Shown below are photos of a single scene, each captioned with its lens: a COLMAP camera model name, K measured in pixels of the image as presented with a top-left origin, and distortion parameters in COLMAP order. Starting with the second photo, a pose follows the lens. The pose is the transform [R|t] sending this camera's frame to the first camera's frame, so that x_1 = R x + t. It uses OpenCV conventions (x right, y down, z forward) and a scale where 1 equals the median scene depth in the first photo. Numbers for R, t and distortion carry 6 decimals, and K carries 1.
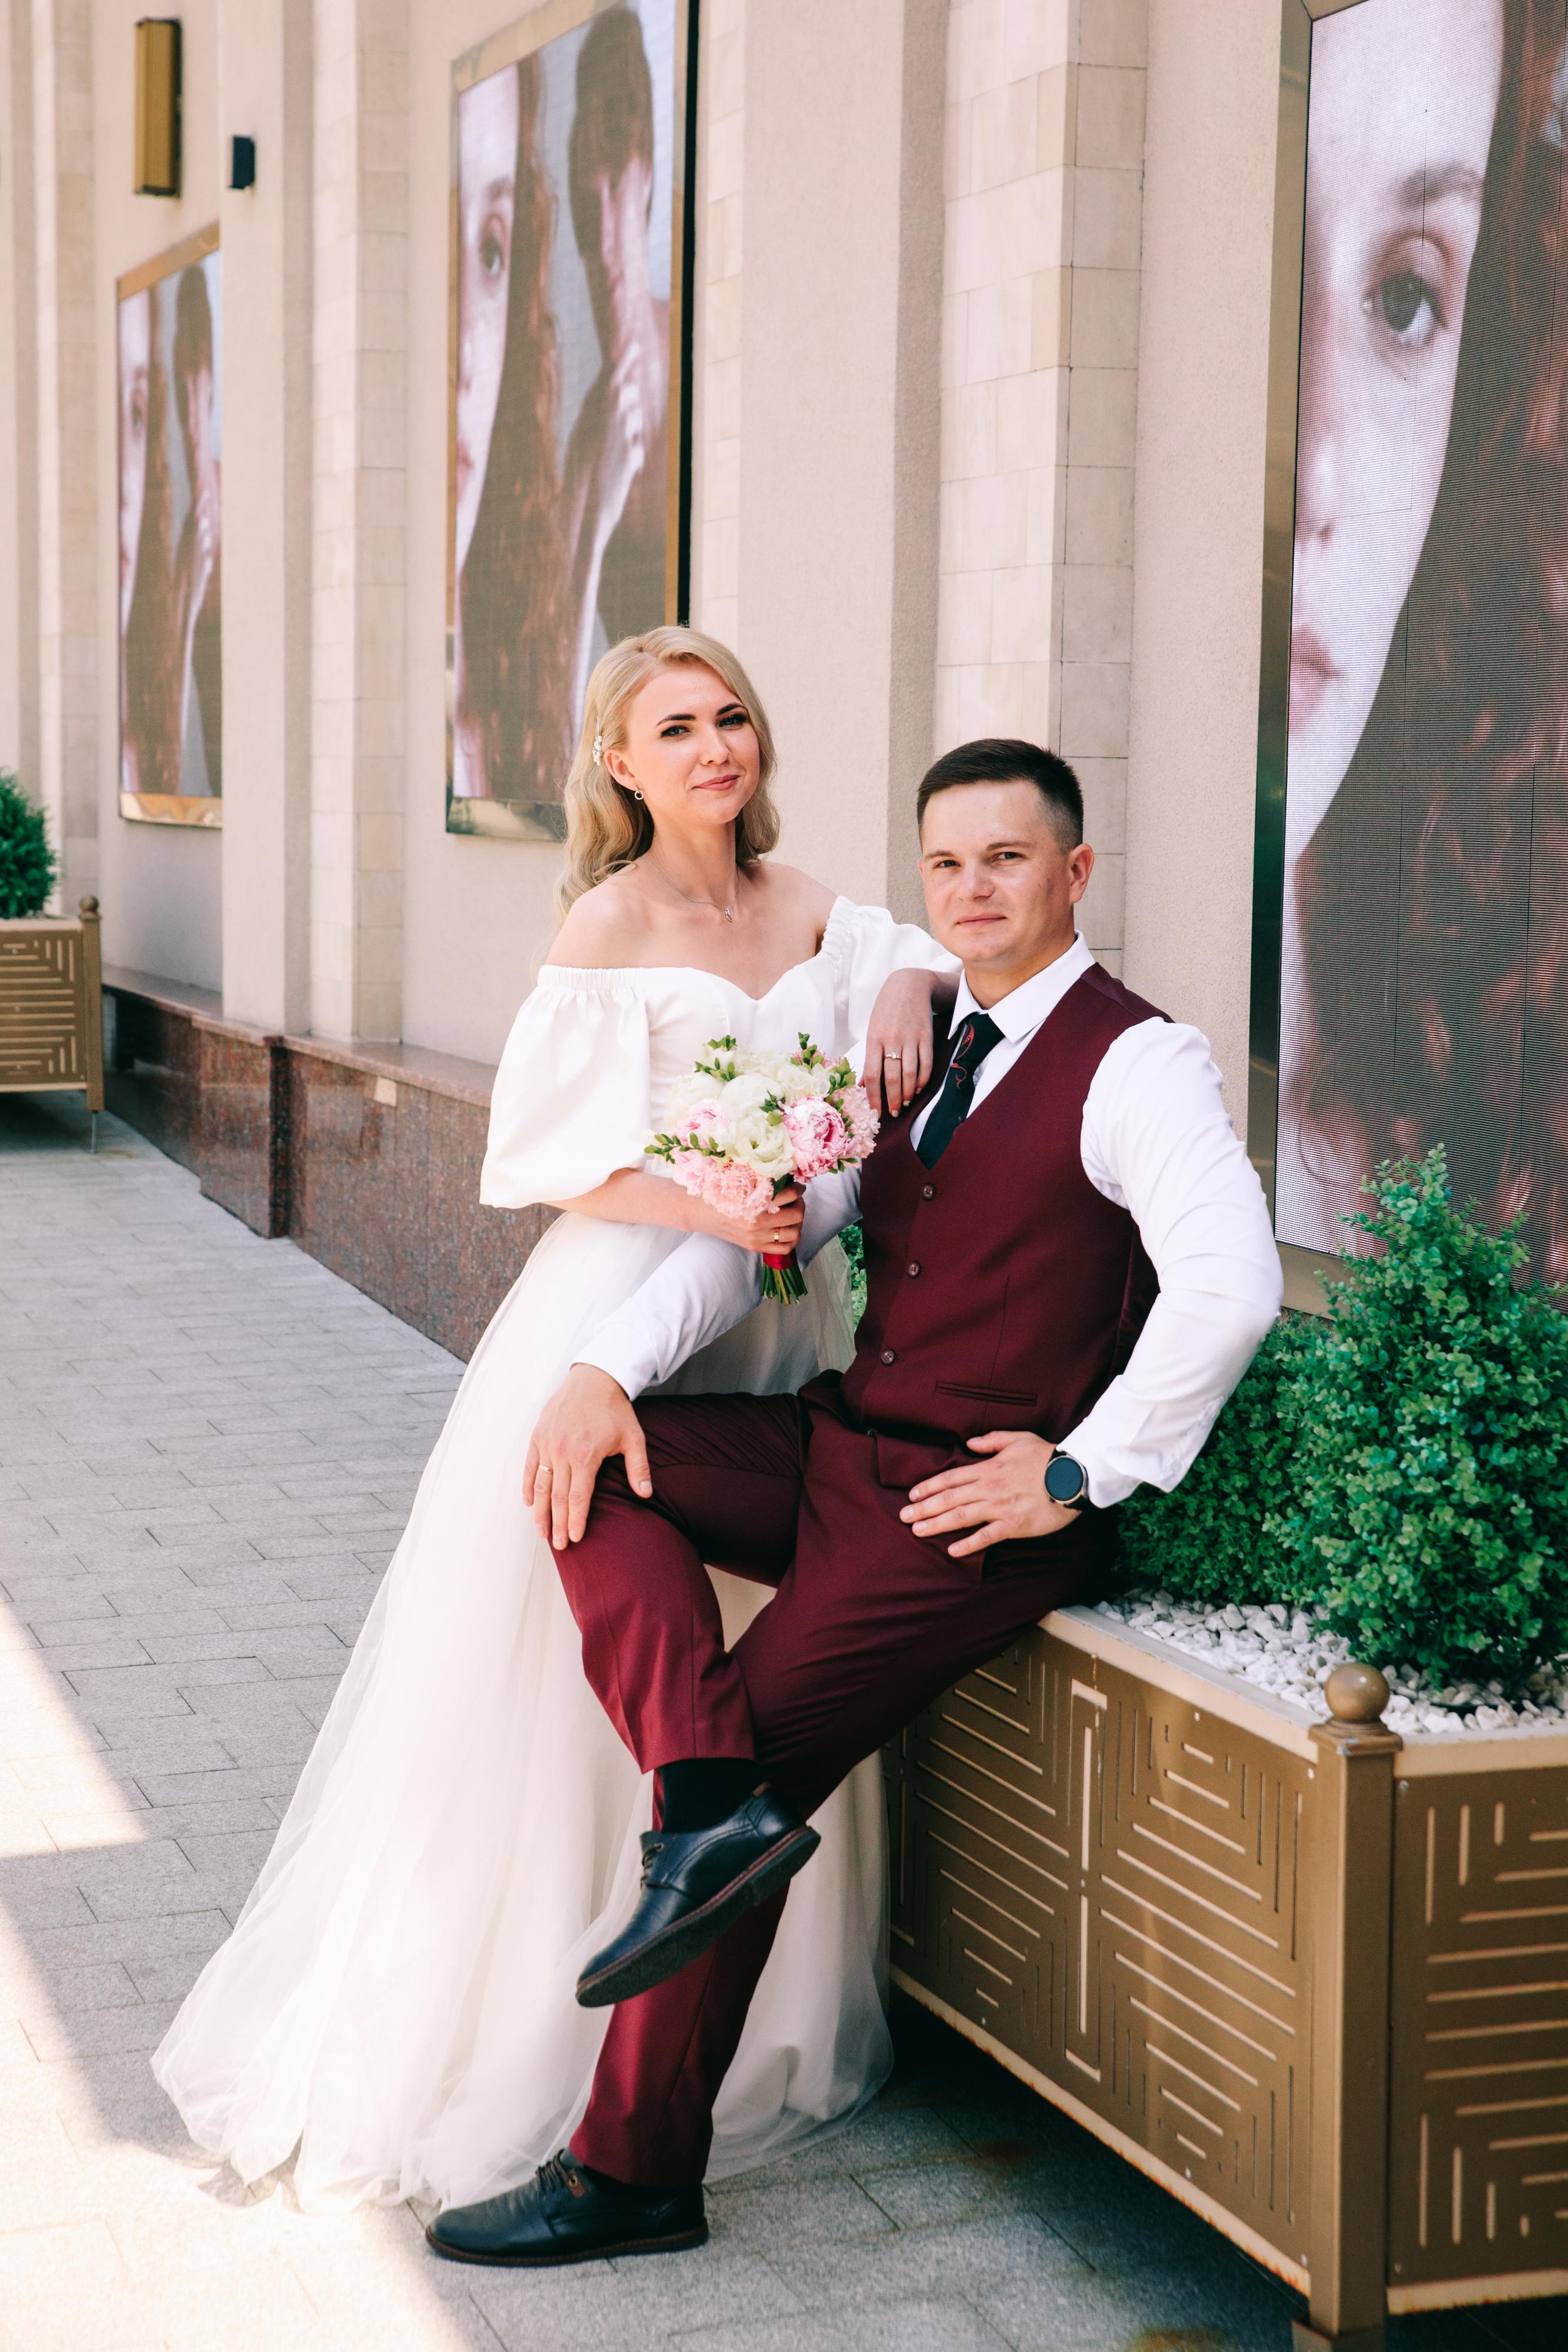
lens RADIAL K [[4120.8, 0, 780.4], [0, 4120.8, 1166.6], [0, 0, 1]] dist [0.164386, 0.072922]
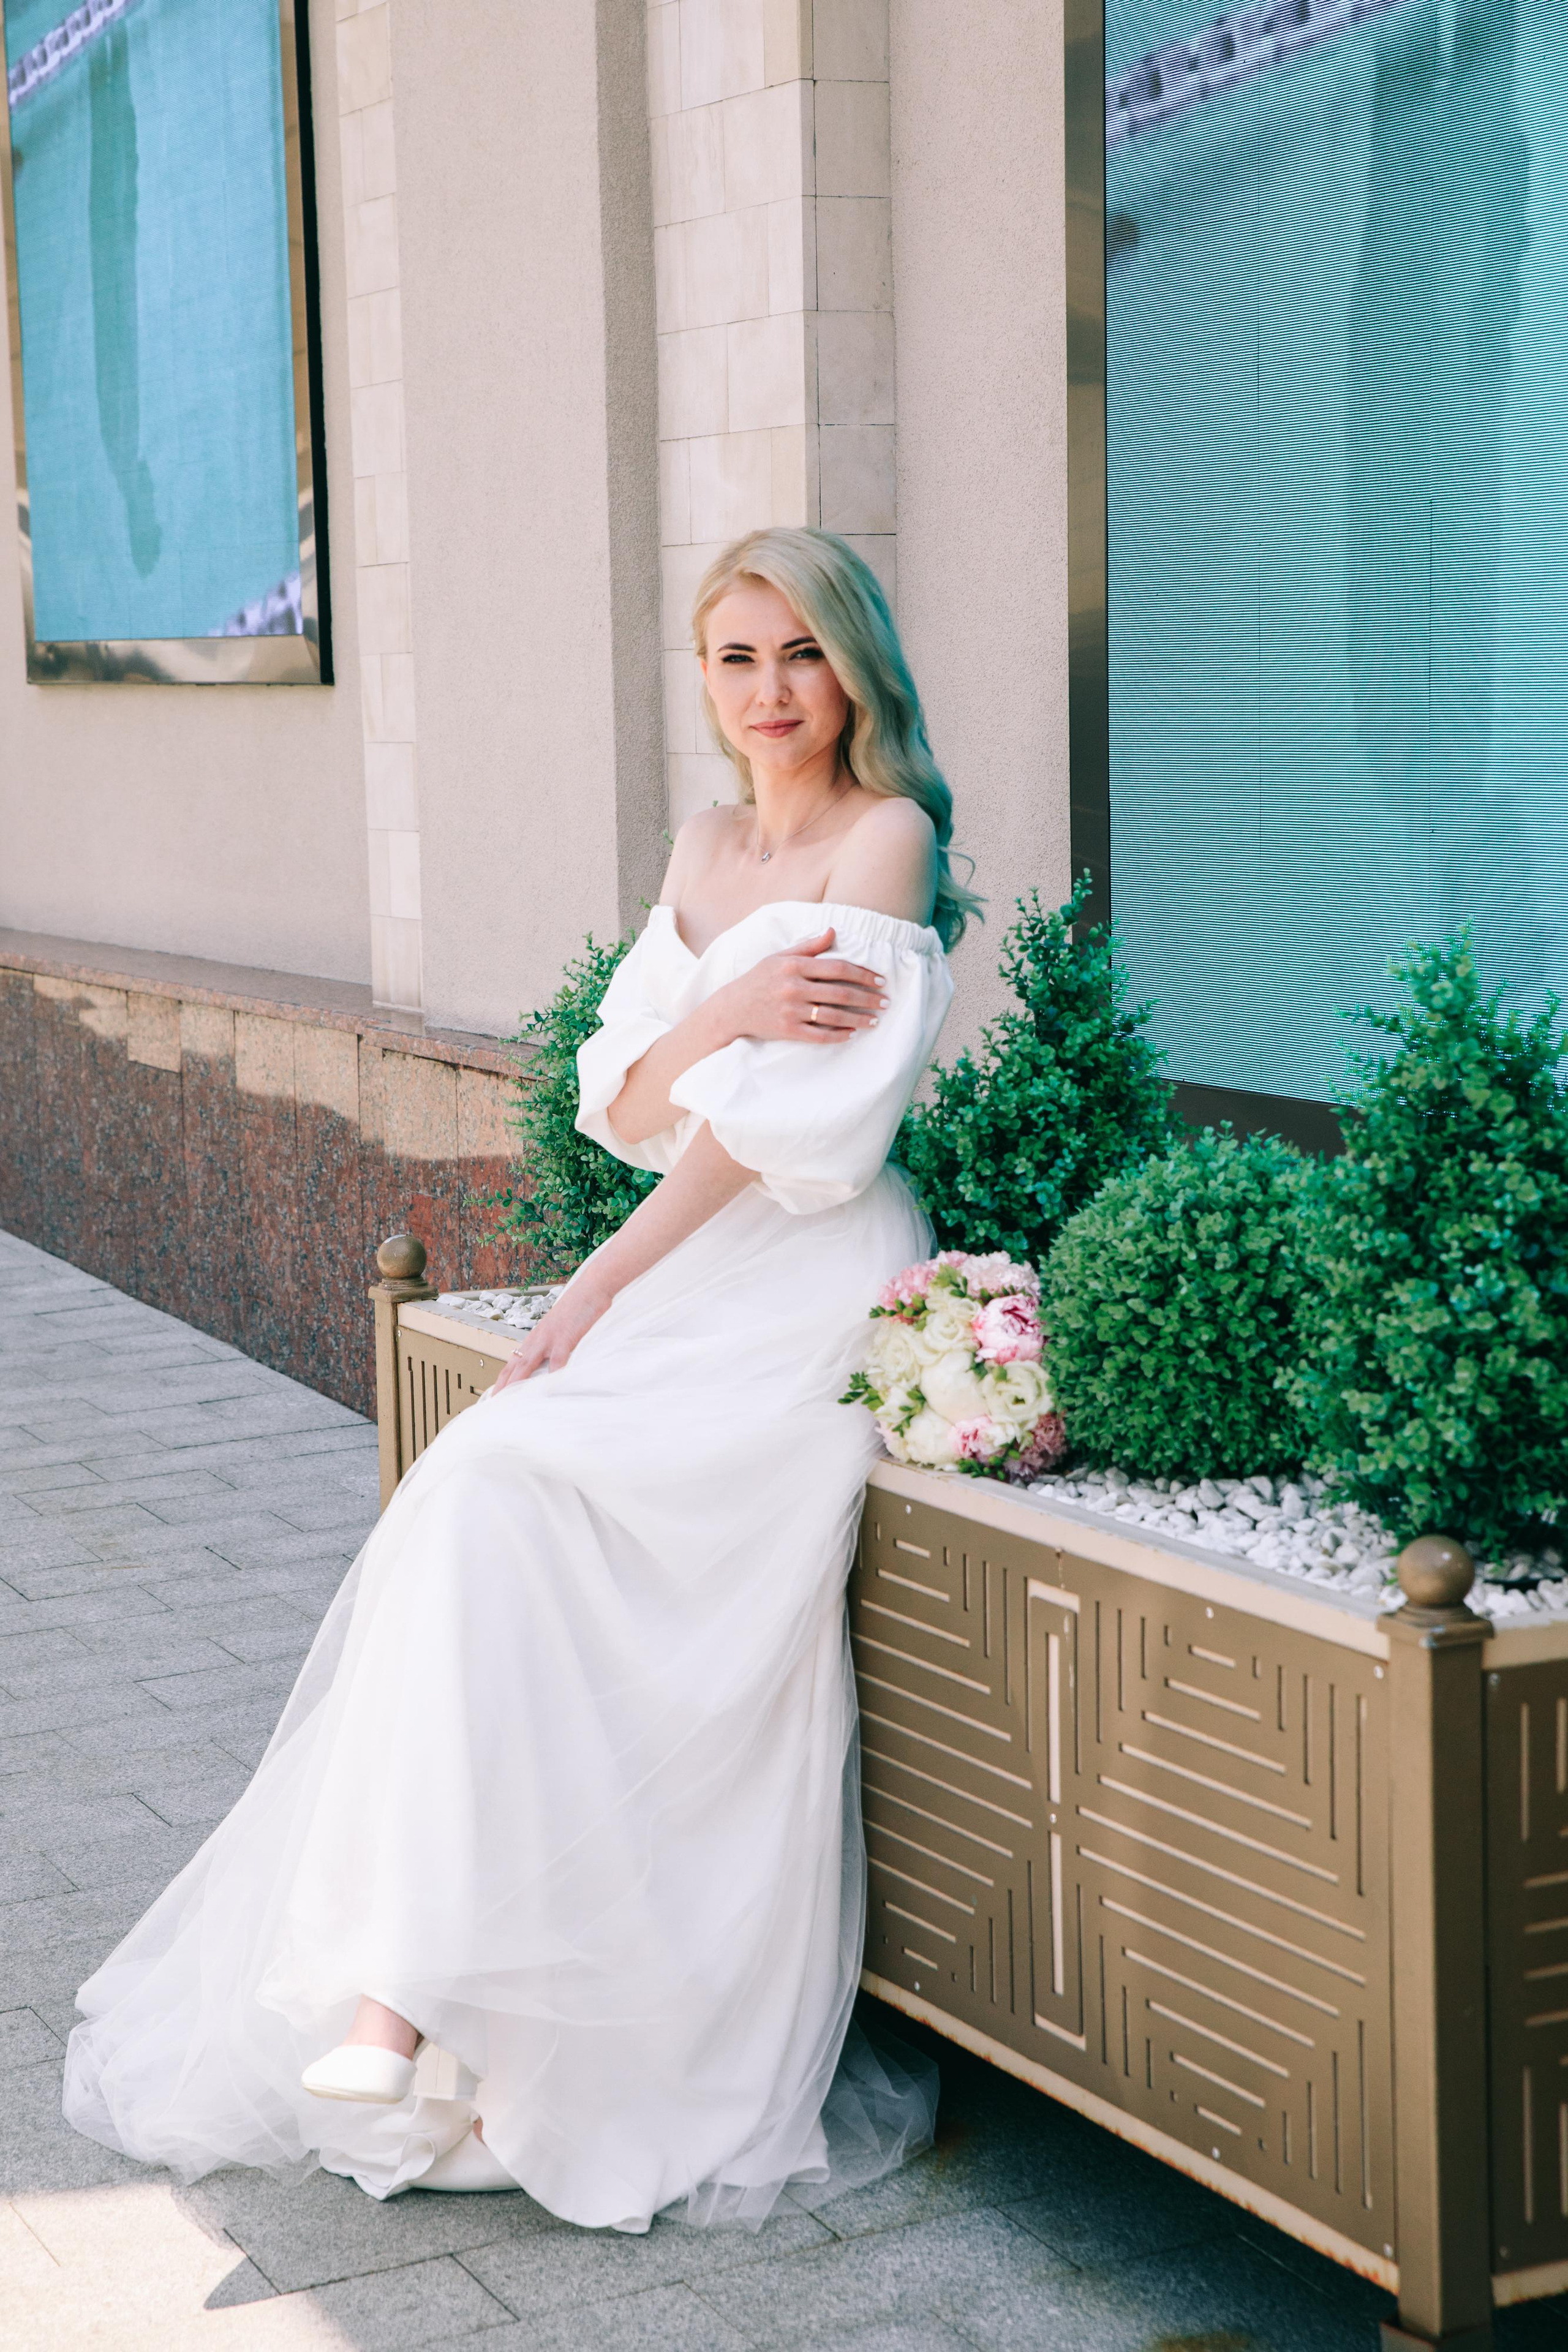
lens RADIAL K [[4266.0, 0, 781.2], [0, 4266.0, 1186.1], [0, 0, 1]] dist [0.177041, 0.068588]
pose [[0.992073, -0.050256, 0.115179, -0.075889], [0.047060, 0.998432, 0.030303, 0.015263], [-0.116522, -0.024643, 0.992882, 0.143096]]
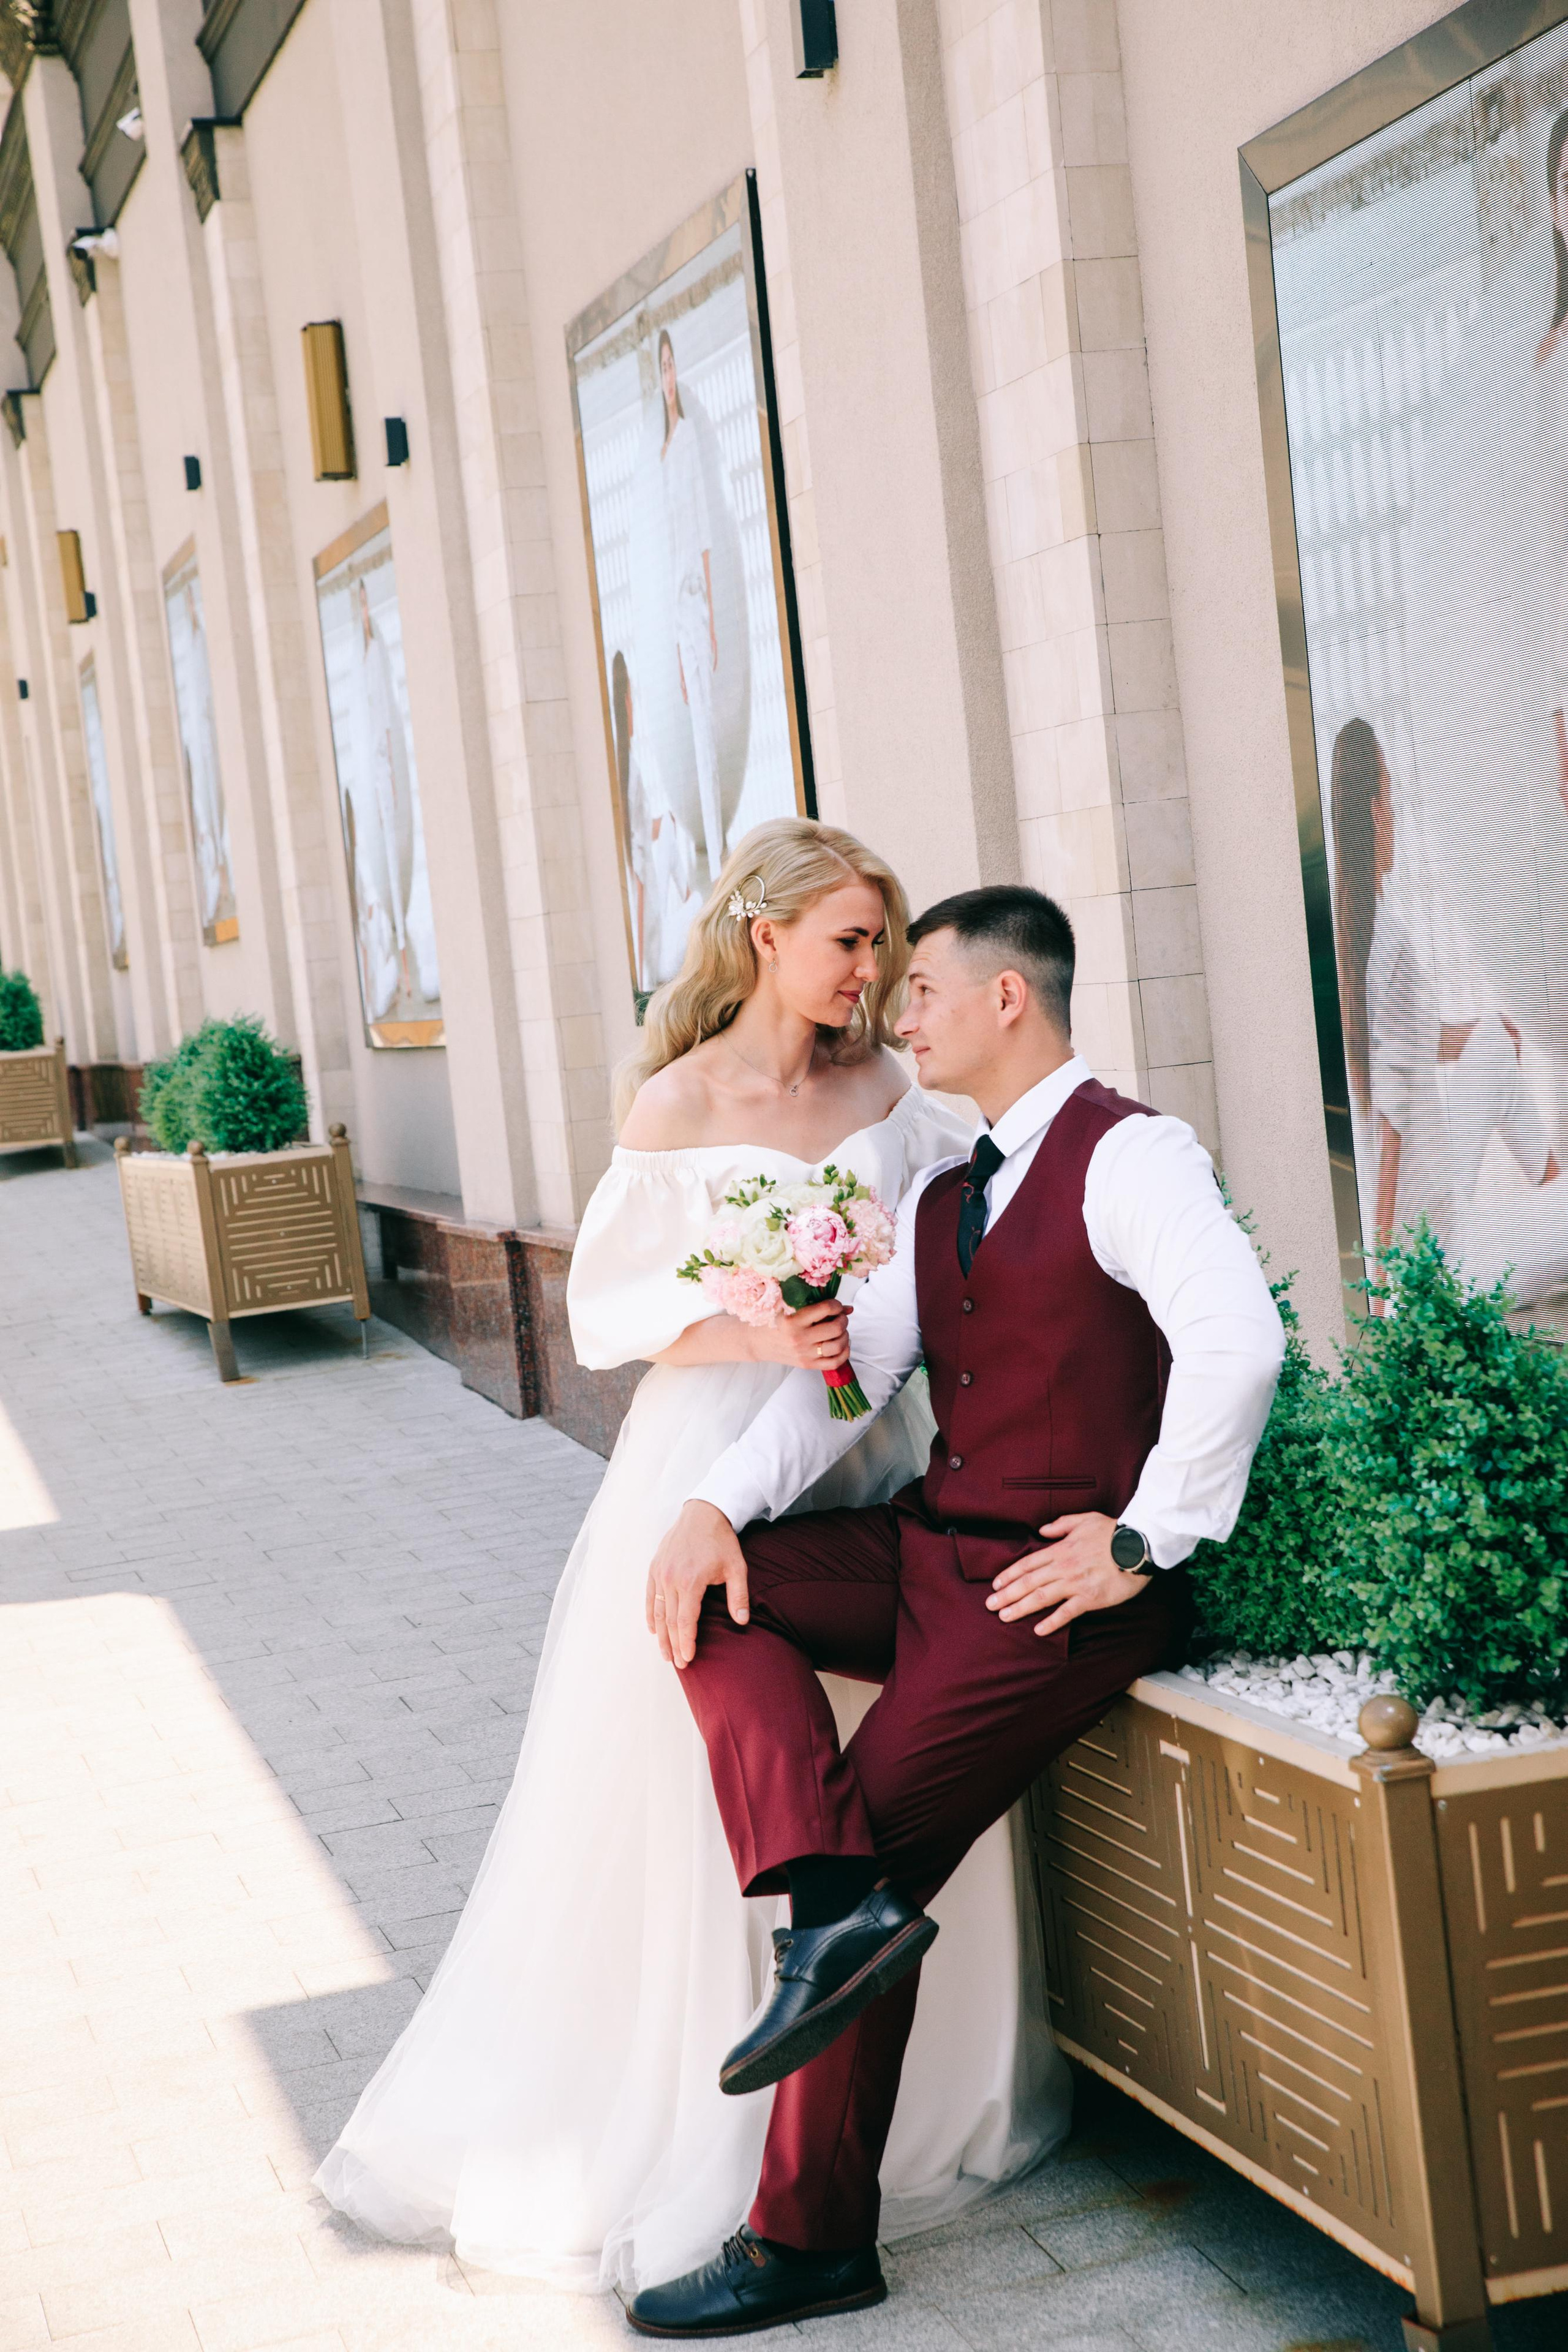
lens RADIAL K [[3909.6, 0, 783.9], [0, 3909.6, 1177.7], [0, 0, 1]] dist [0.134849, 0.302893]
pose [[0.990964, -0.111814, -0.074081, 0.065990], [0.109025, 0.993206, -0.040696, 0.009565], [0.078128, 0.032251, 0.996422, -0.030262]]
